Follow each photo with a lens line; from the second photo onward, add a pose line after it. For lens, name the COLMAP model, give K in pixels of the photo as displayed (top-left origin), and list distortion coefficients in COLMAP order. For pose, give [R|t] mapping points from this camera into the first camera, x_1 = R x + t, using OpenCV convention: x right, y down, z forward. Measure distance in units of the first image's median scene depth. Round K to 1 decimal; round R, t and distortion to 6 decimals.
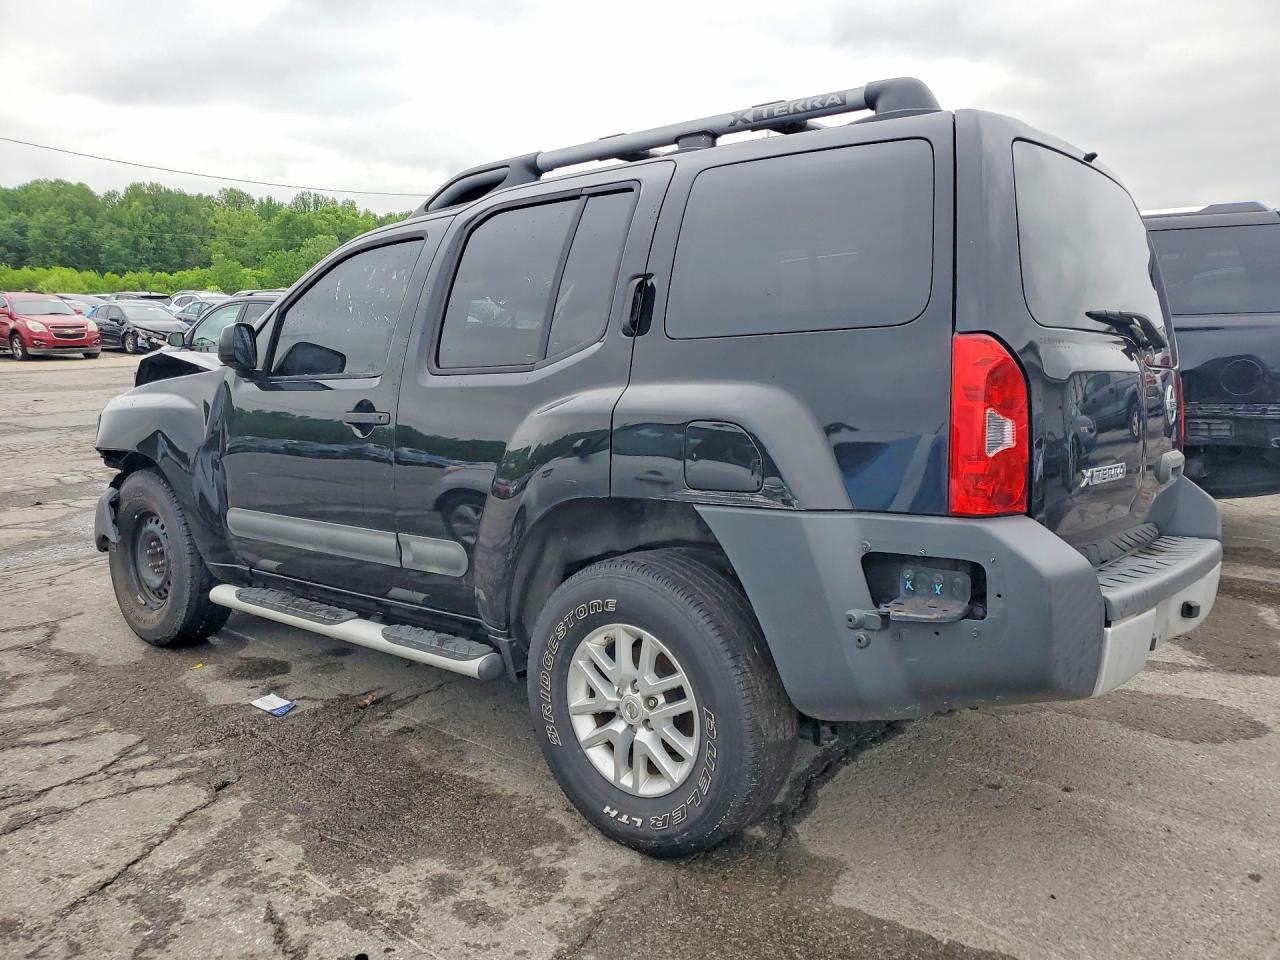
lens RADIAL K [[1004.2, 0, 627.8], [0, 1004.2, 478.9], [0, 0, 1]] dist [0.011376, 0.007859]
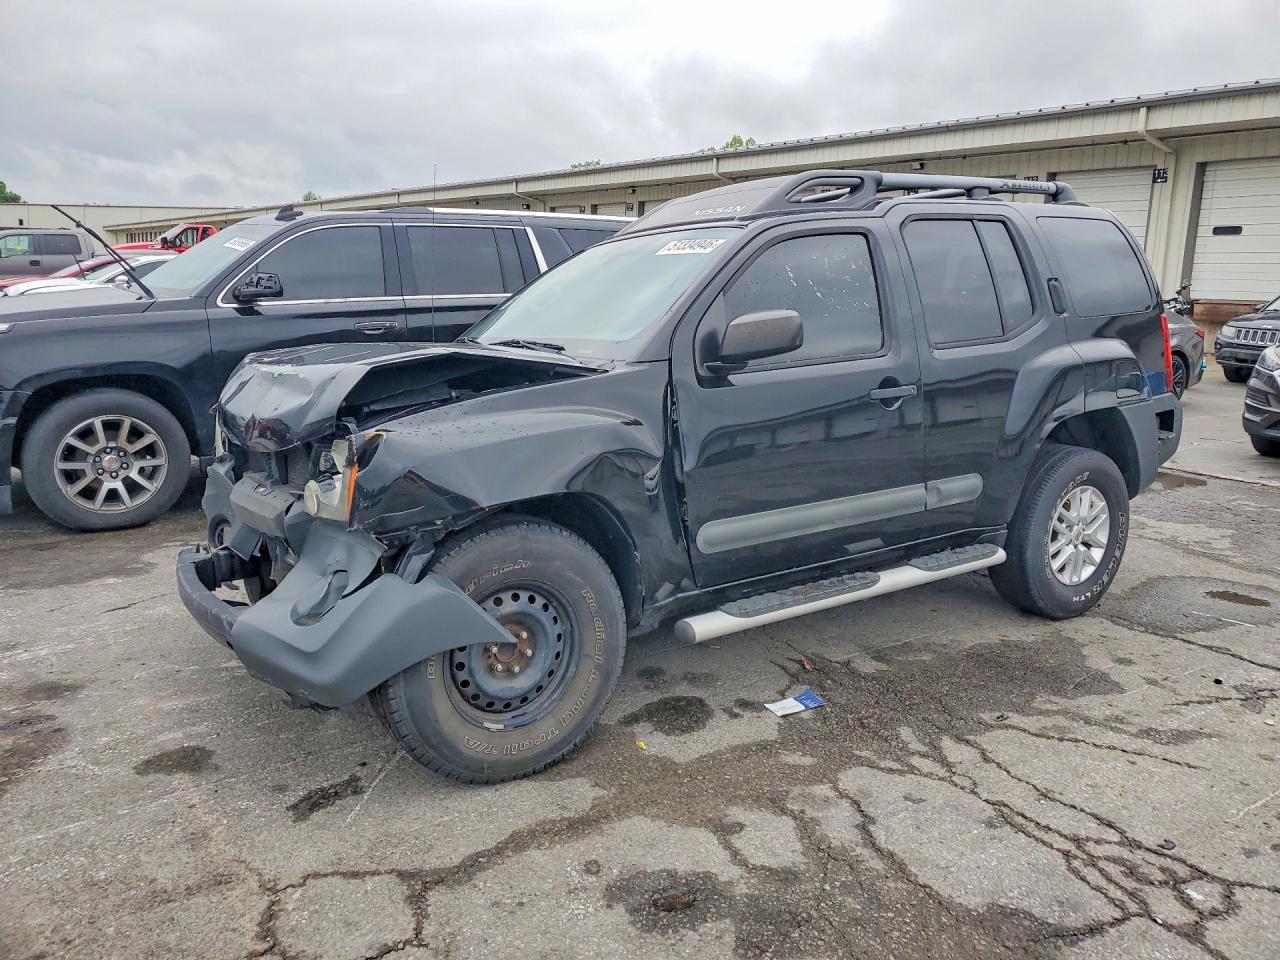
lens RADIAL K [[1004.2, 0, 627.8], [0, 1004.2, 478.9], [0, 0, 1]] dist [0.011376, 0.007859]
pose [[0.265768, -0.172746, 0.948434, -1.429983], [0.118284, 0.982224, 0.145755, -0.164572], [-0.956753, 0.073448, 0.281477, 0.976588]]
